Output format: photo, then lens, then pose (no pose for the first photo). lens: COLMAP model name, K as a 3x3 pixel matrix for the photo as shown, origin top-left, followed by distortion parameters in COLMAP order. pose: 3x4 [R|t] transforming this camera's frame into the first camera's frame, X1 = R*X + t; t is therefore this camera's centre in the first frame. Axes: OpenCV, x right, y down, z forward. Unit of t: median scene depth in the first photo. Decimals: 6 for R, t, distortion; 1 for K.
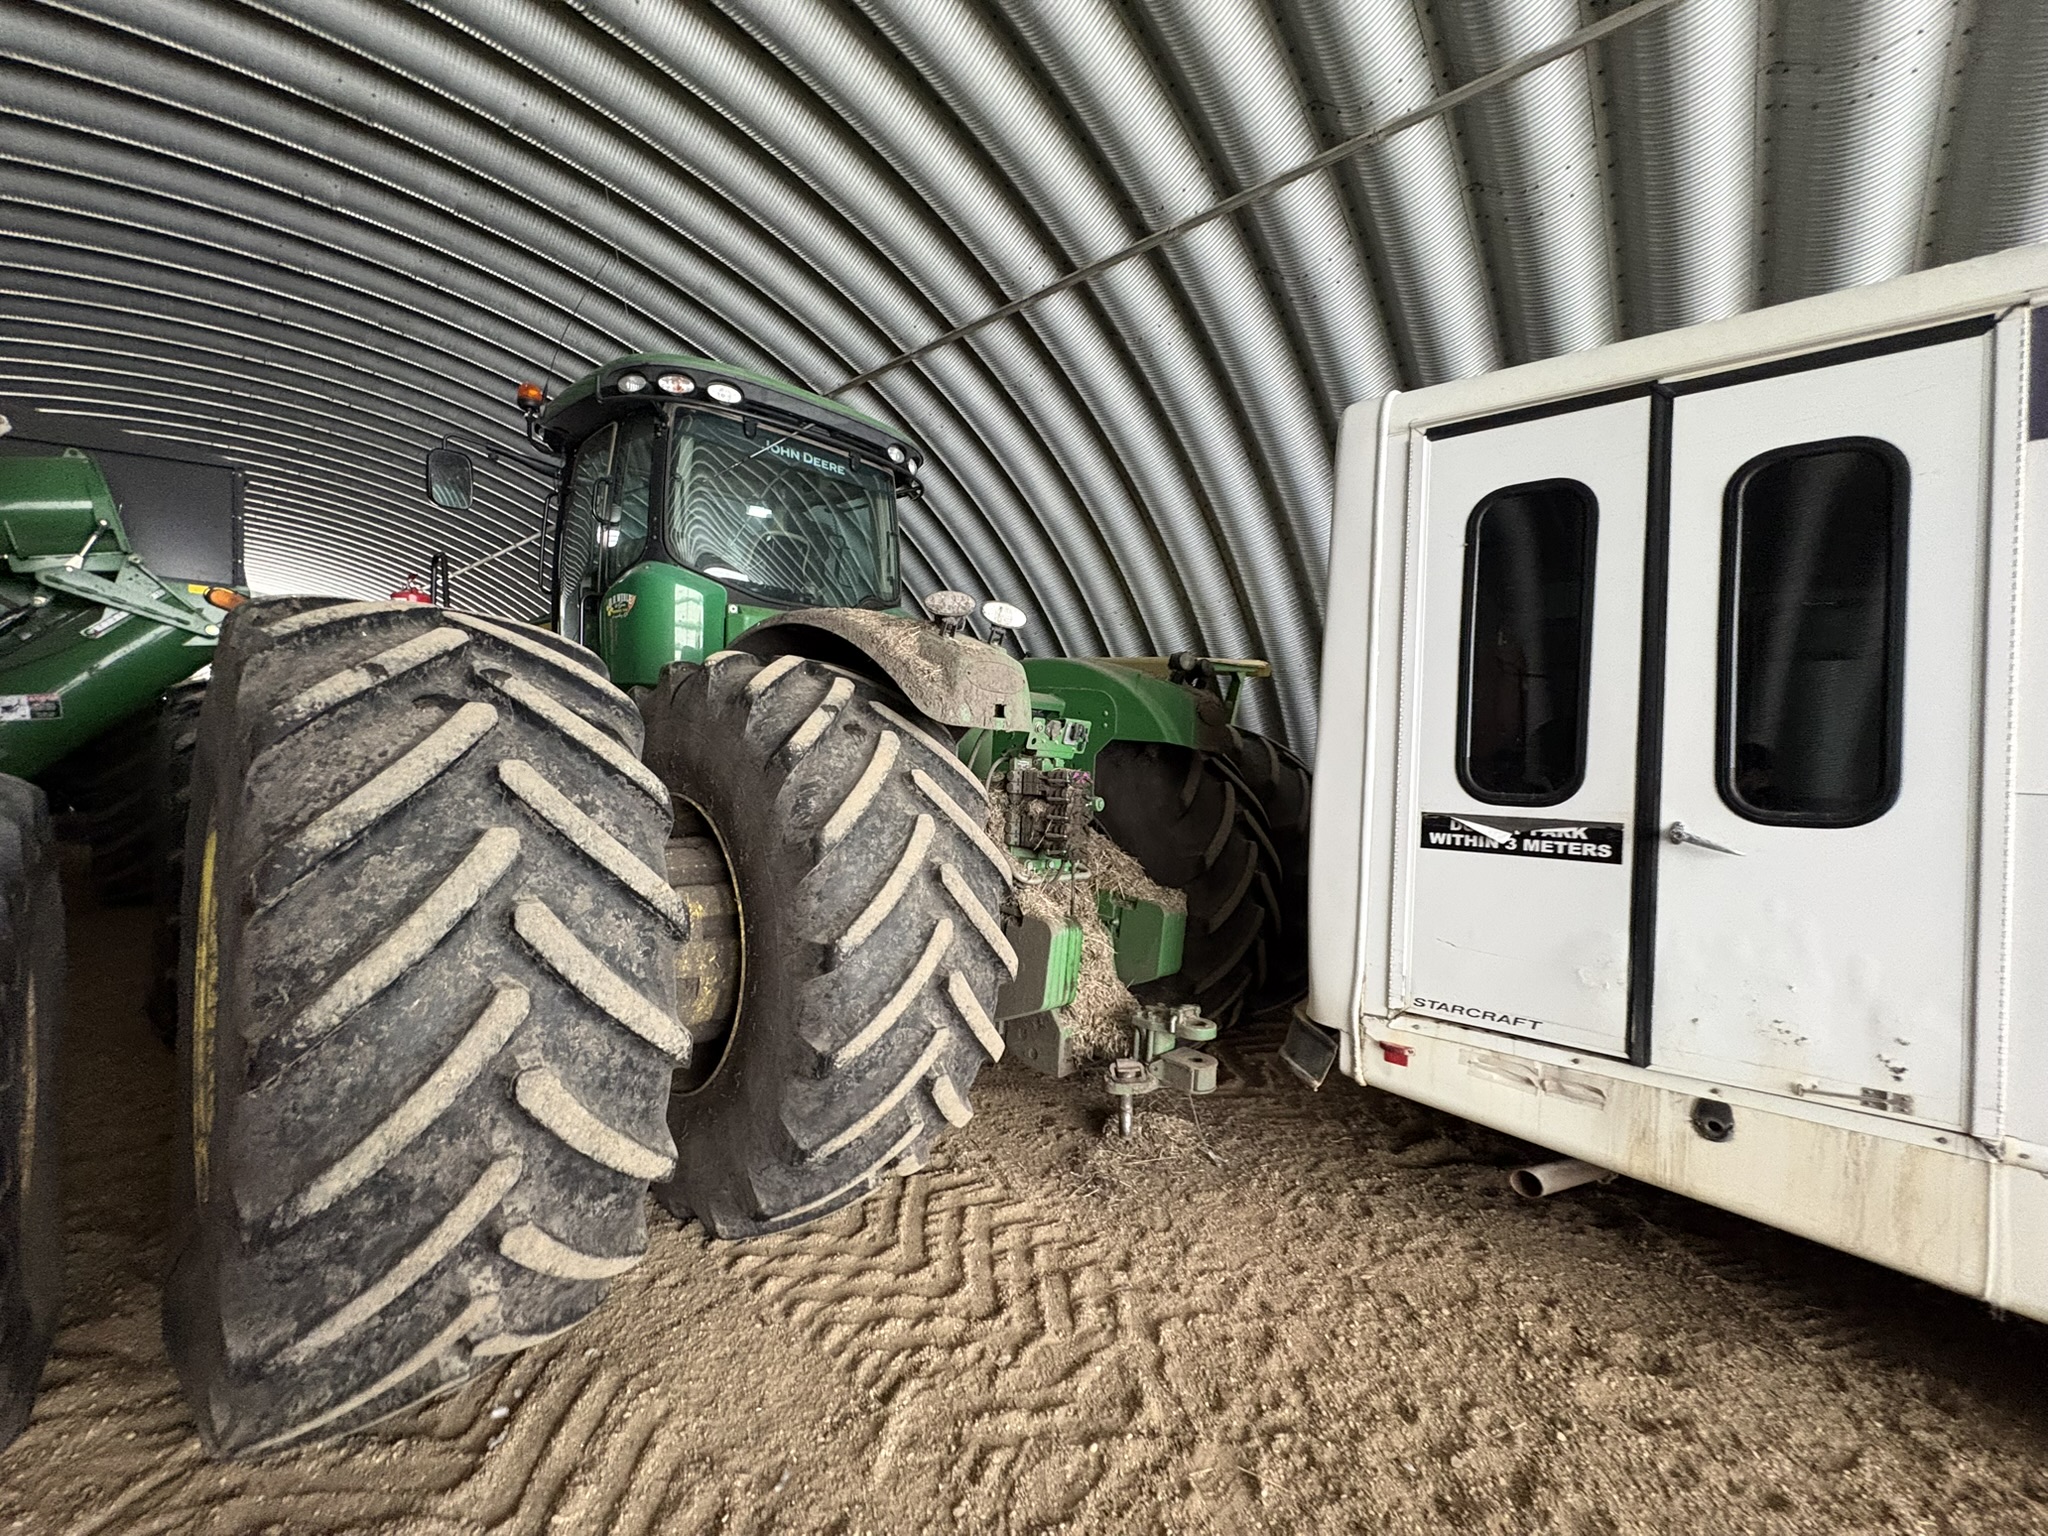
lens RADIAL K [[790.7, 0, 1023.6], [0, 790.7, 759.2], [0, 0, 1]] dist [-0.000099, 0.000155]
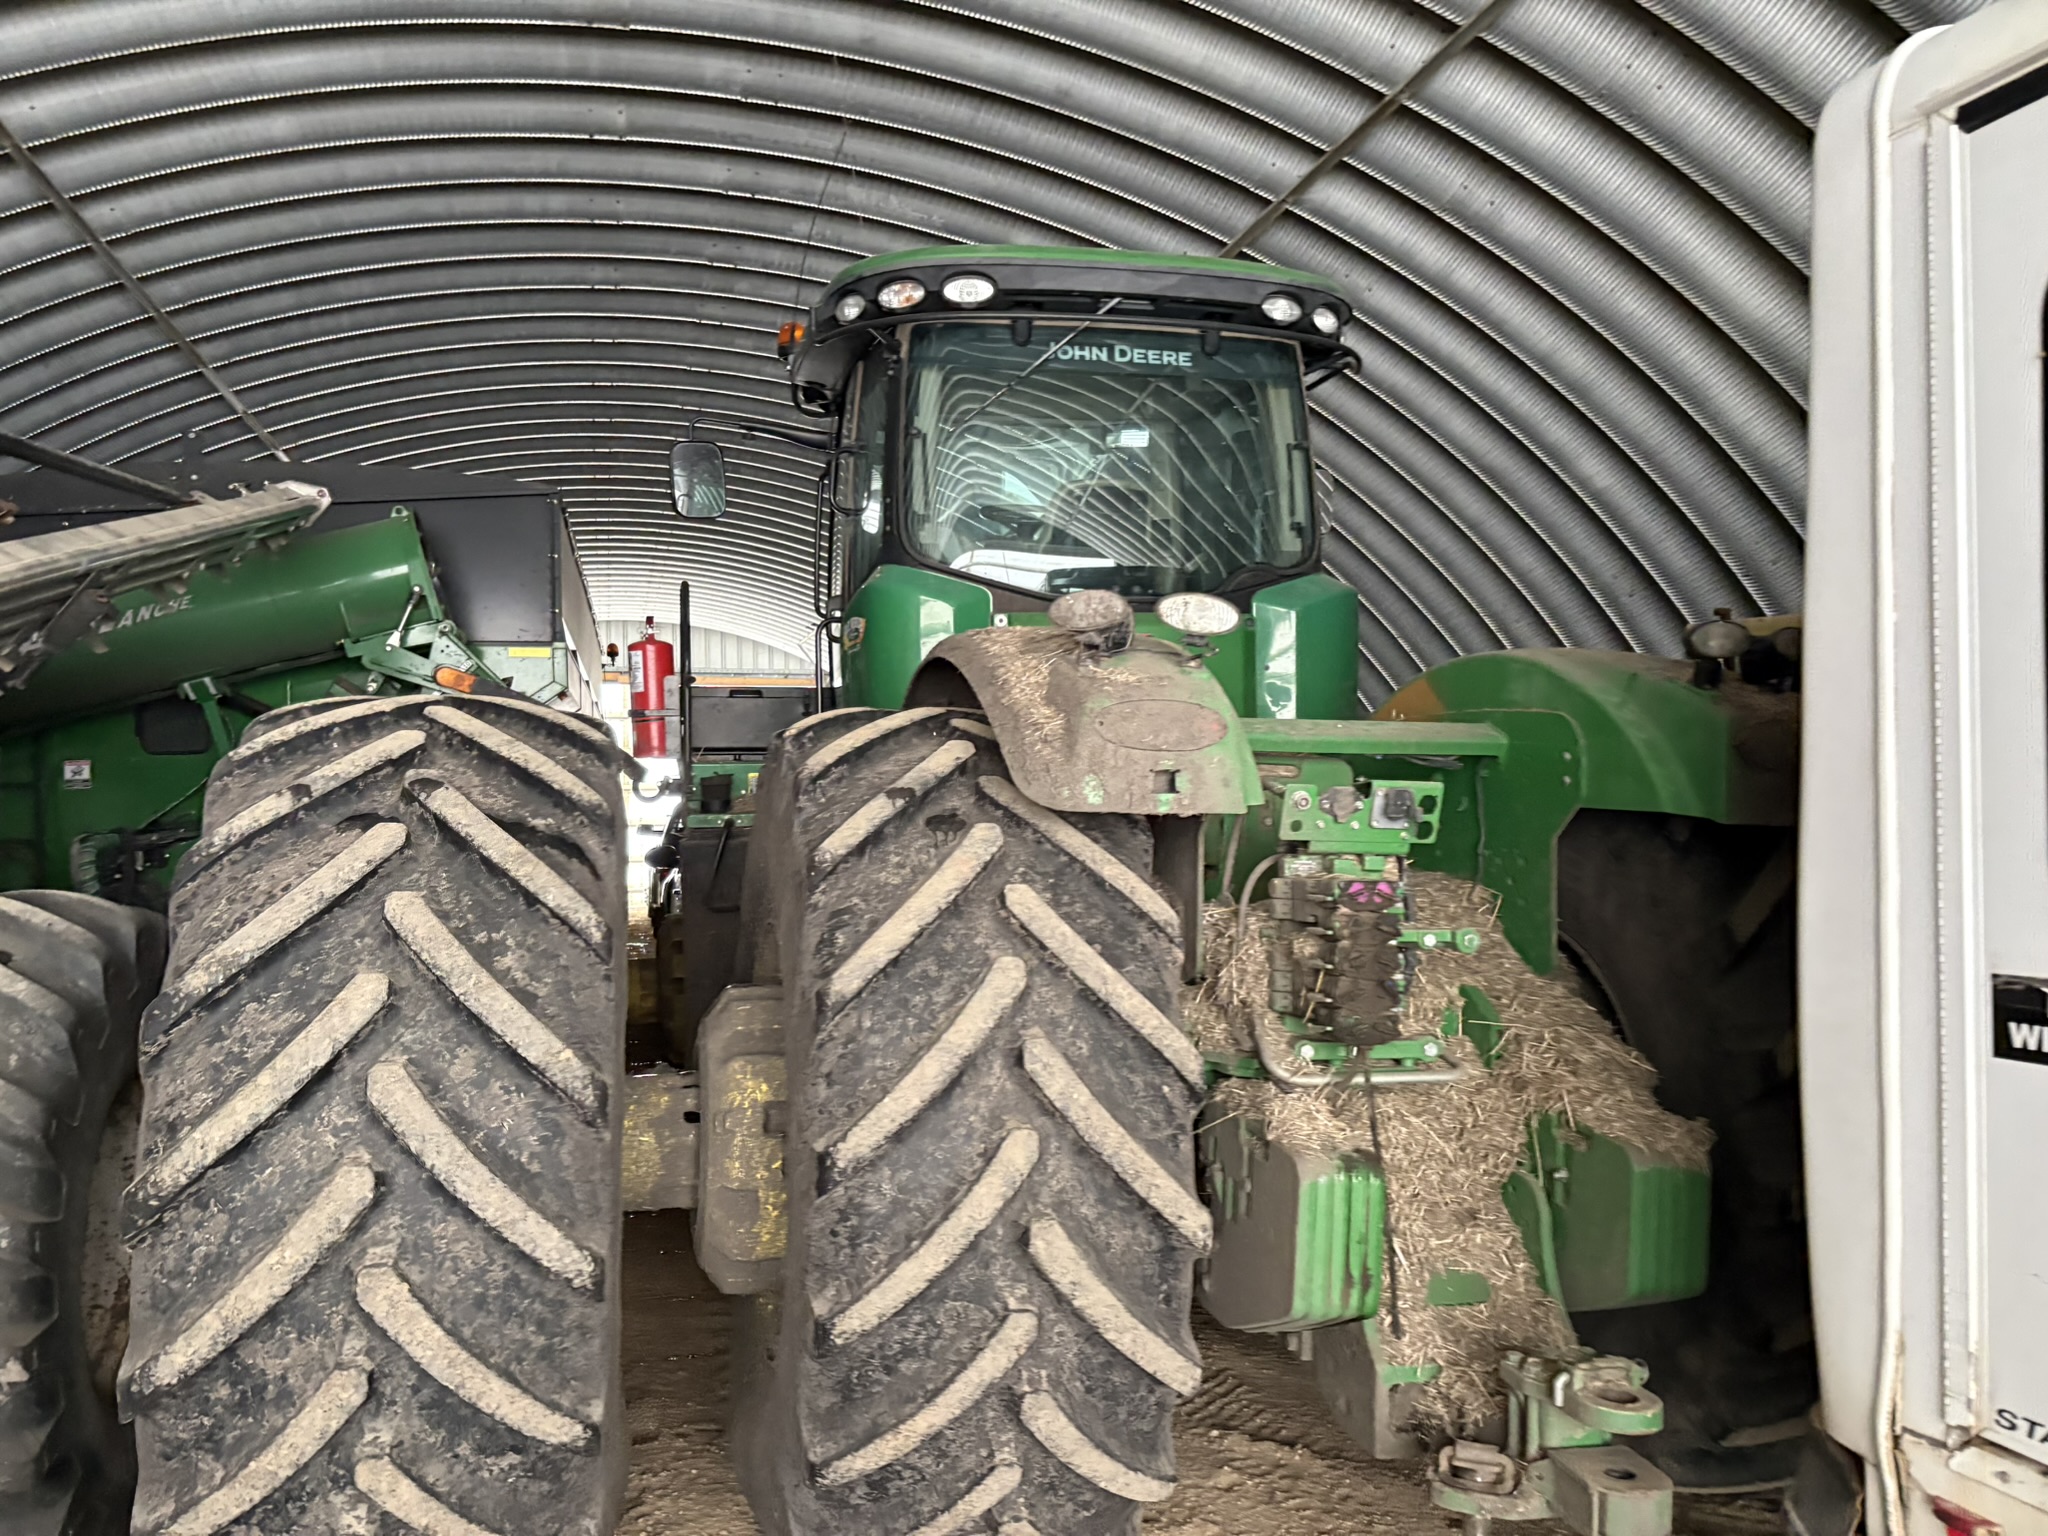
lens RADIAL K [[1488.1, 0, 1017.1], [0, 1488.1, 765.5], [0, 0, 1]] dist [0.050164, -0.045836]
pose [[0.840470, -0.052674, -0.539291, 0.703672], [0.029862, 0.998254, -0.050964, -0.029392], [0.541034, 0.026729, 0.840576, 0.015220]]
